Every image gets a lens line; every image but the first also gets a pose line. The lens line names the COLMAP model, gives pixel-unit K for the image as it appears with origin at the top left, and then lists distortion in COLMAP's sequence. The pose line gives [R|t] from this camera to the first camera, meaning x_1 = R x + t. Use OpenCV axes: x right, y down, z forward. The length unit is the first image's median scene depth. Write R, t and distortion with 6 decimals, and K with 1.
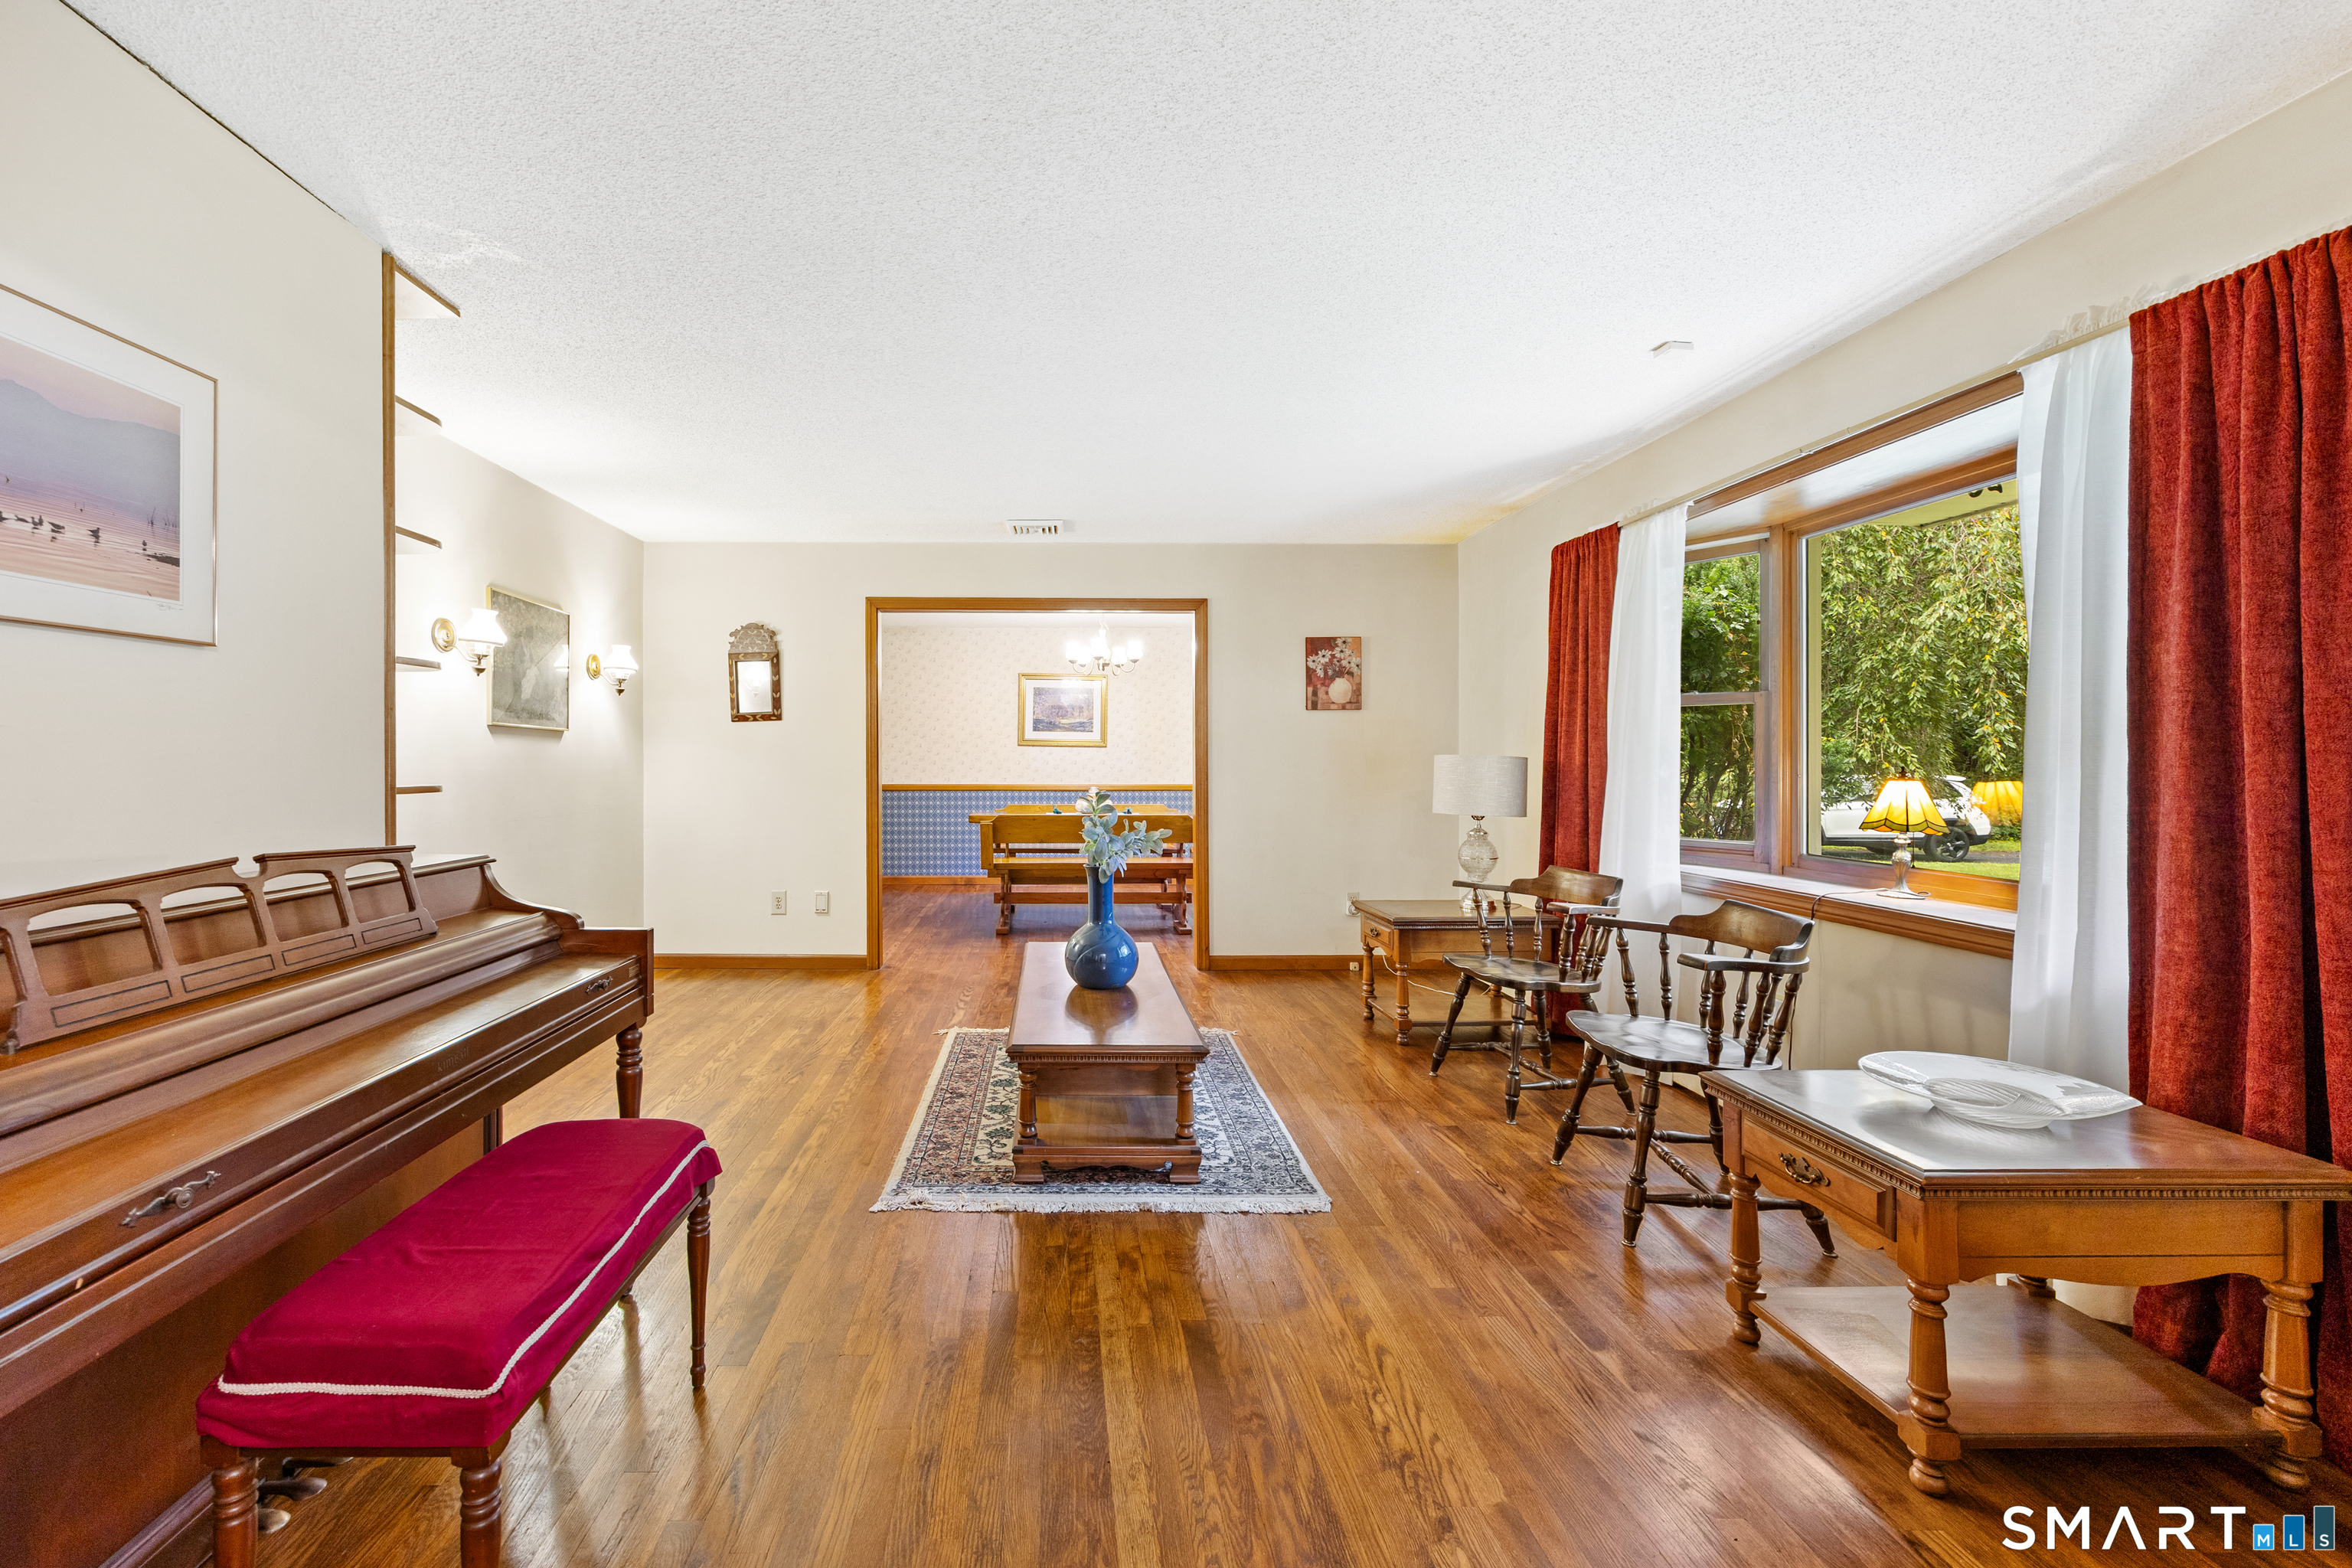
lens RADIAL K [[972.2, 0, 1072.9], [0, 972.2, 753.6], [0, 0, 1]] dist [-0.000157, -0.000412]
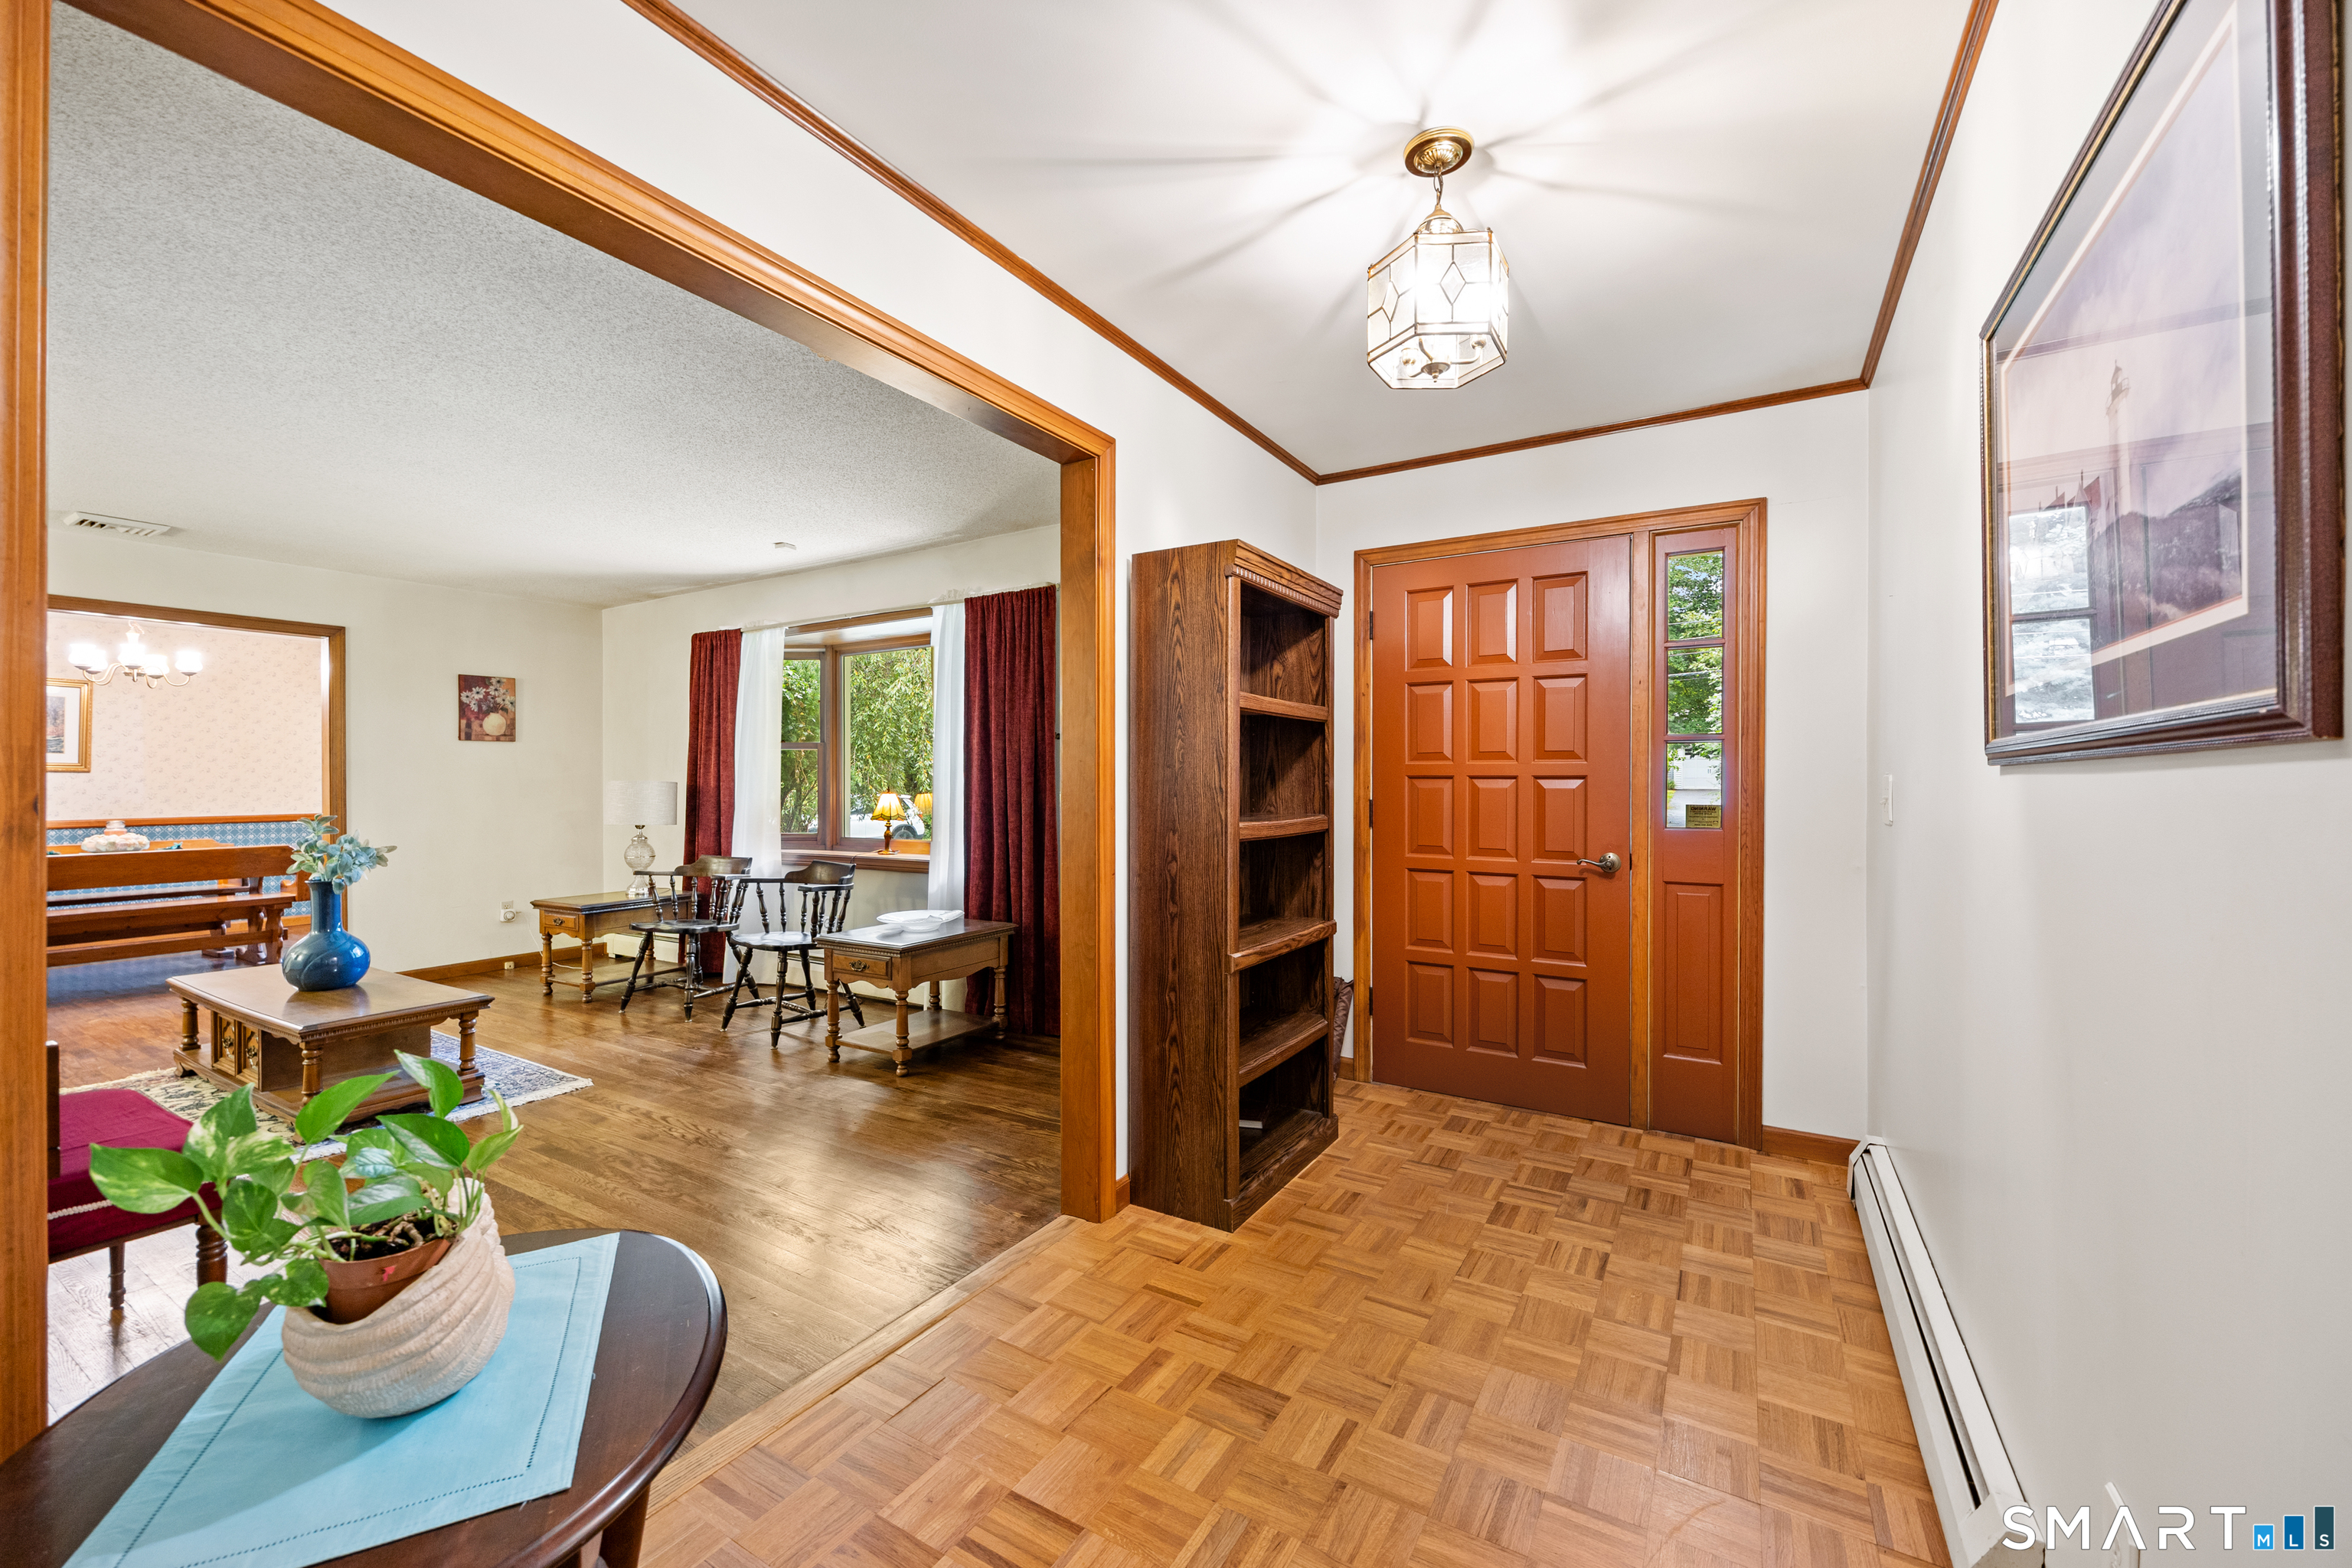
lens RADIAL K [[929.5, 0, 1129.6], [0, 929.5, 774.1], [0, 0, 1]] dist [-0.000224, -0.000140]
pose [[0.561397, 0.003498, 0.827539, -0.420176], [0.001318, 0.999986, -0.005121, -0.000134], [-0.827545, 0.003966, 0.561385, -0.450503]]
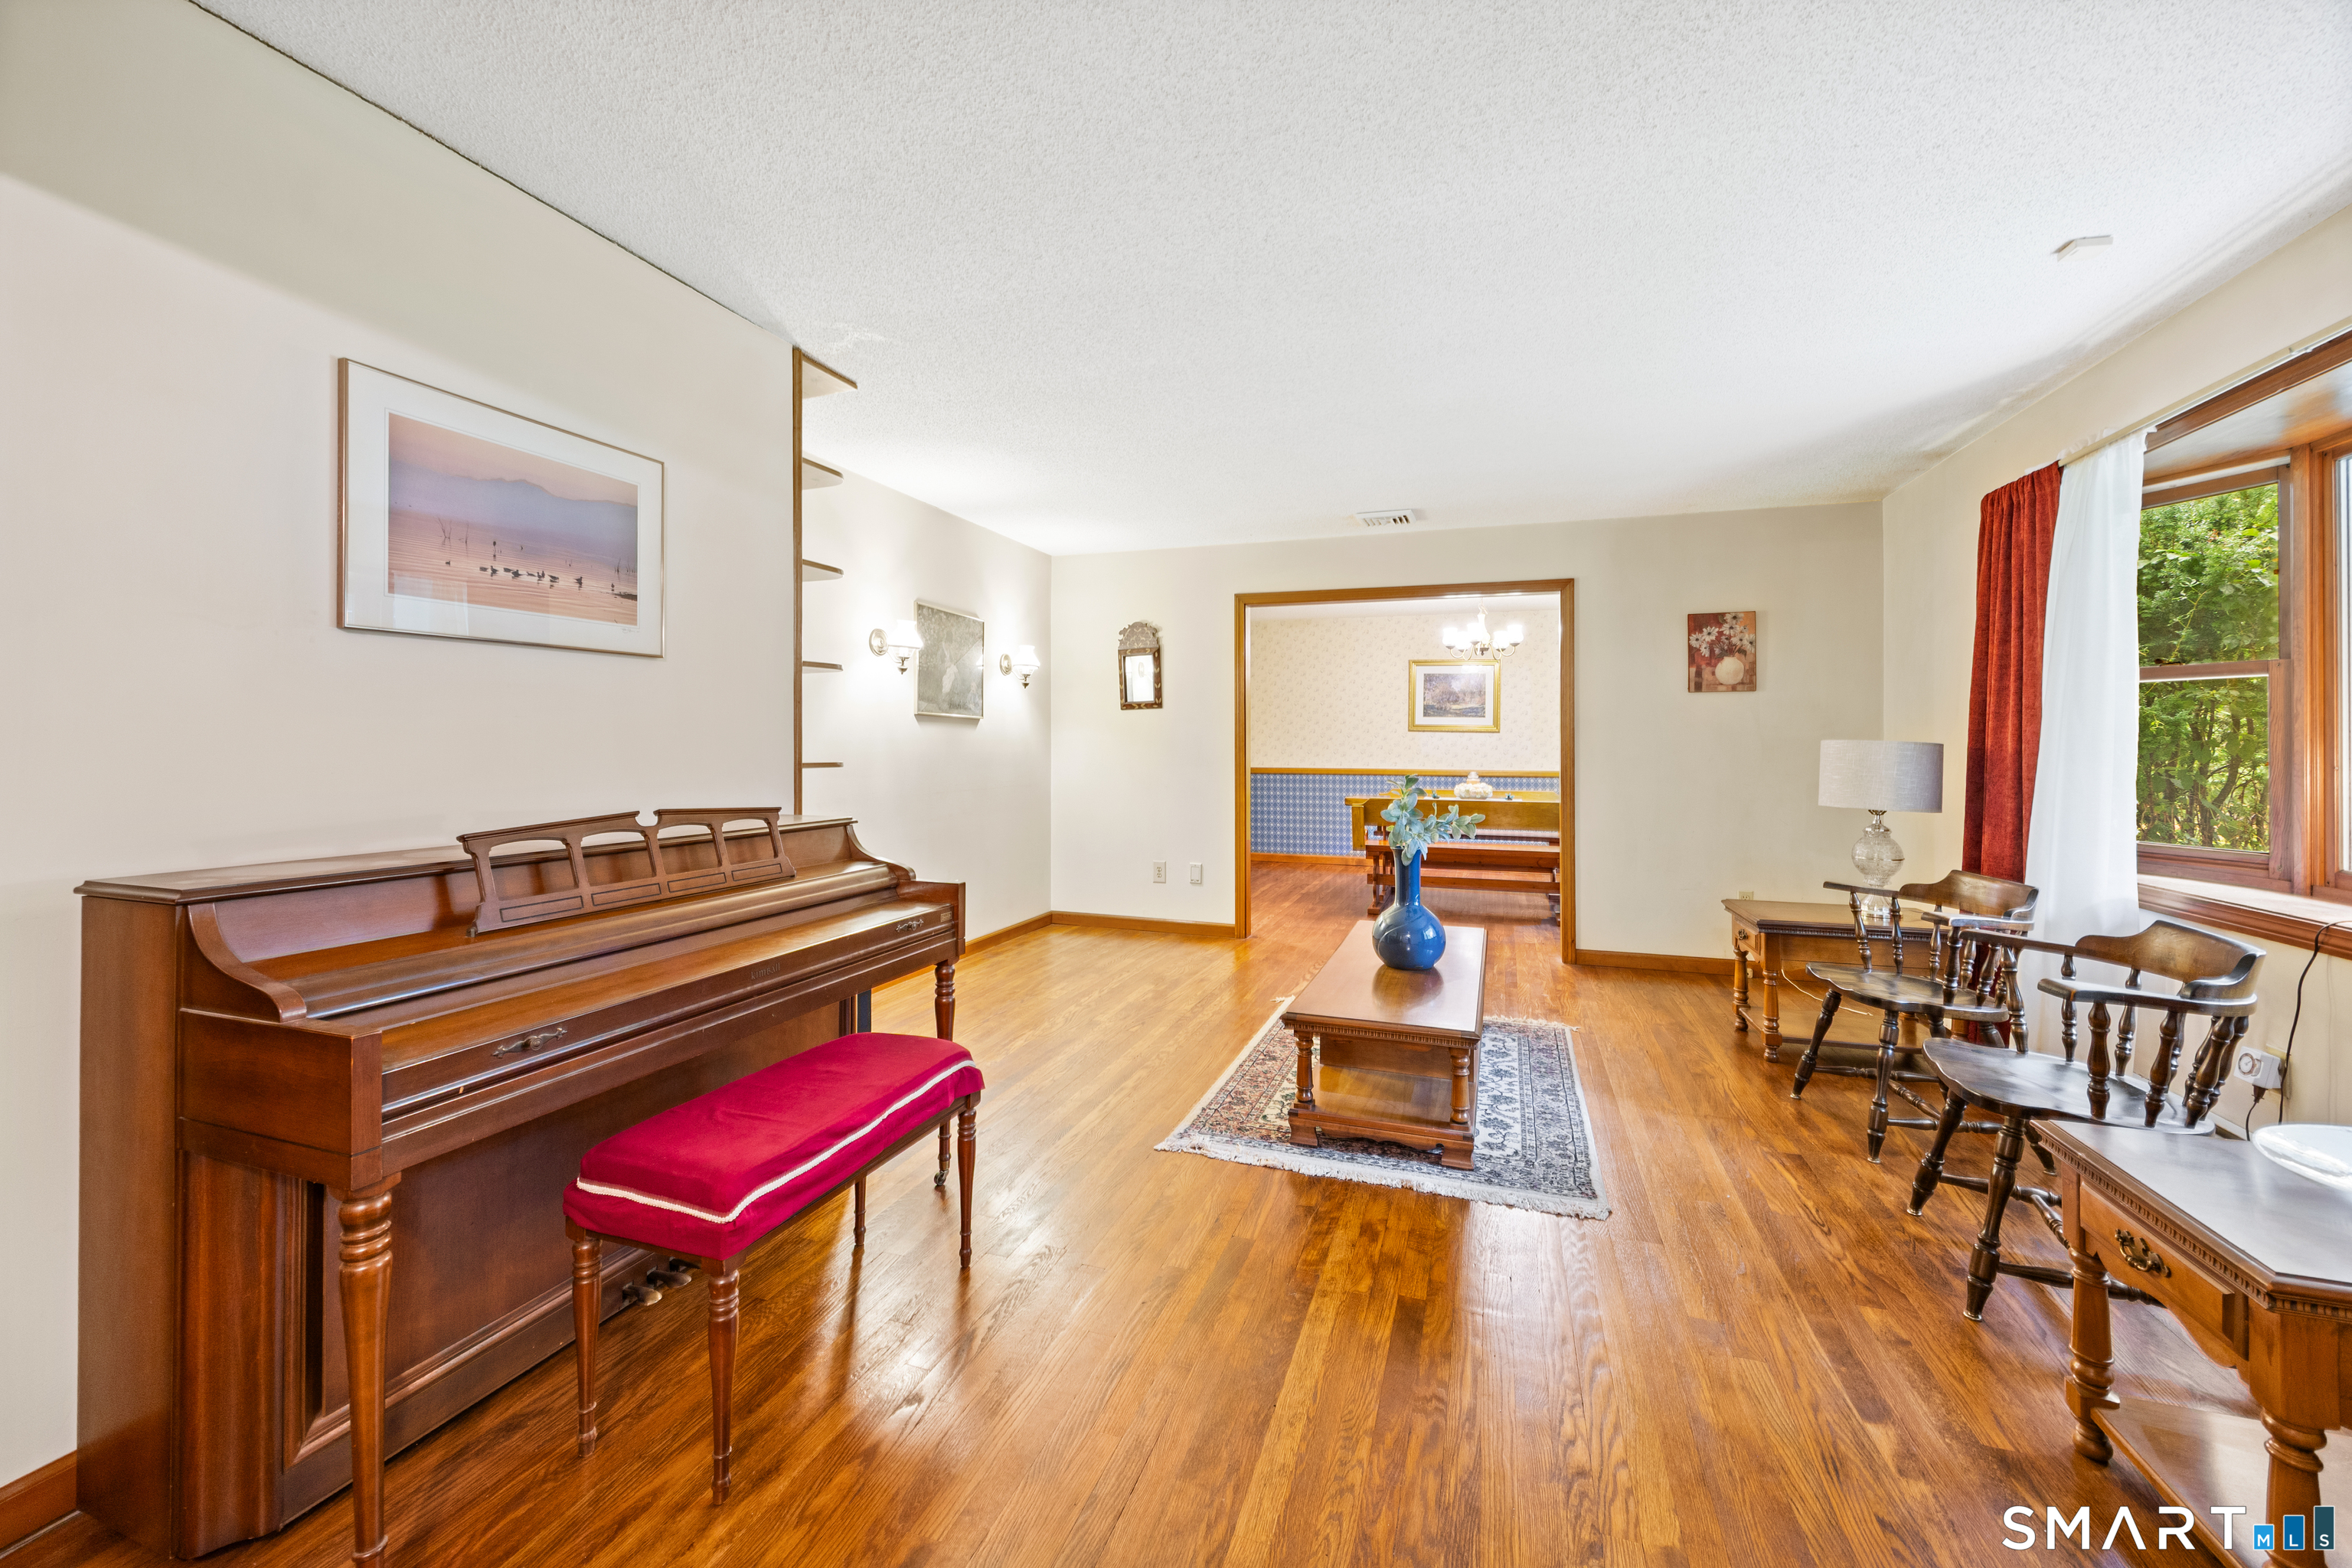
lens RADIAL K [[929.5, 0, 1185.4], [0, 929.5, 737.8], [0, 0, 1]] dist [-0.000224, -0.000140]
pose [[0.944206, 0.001156, -0.329354, 0.160663], [-0.001799, 0.999997, -0.001647, 0.002229], [0.329352, 0.002148, 0.944205, 0.006355]]
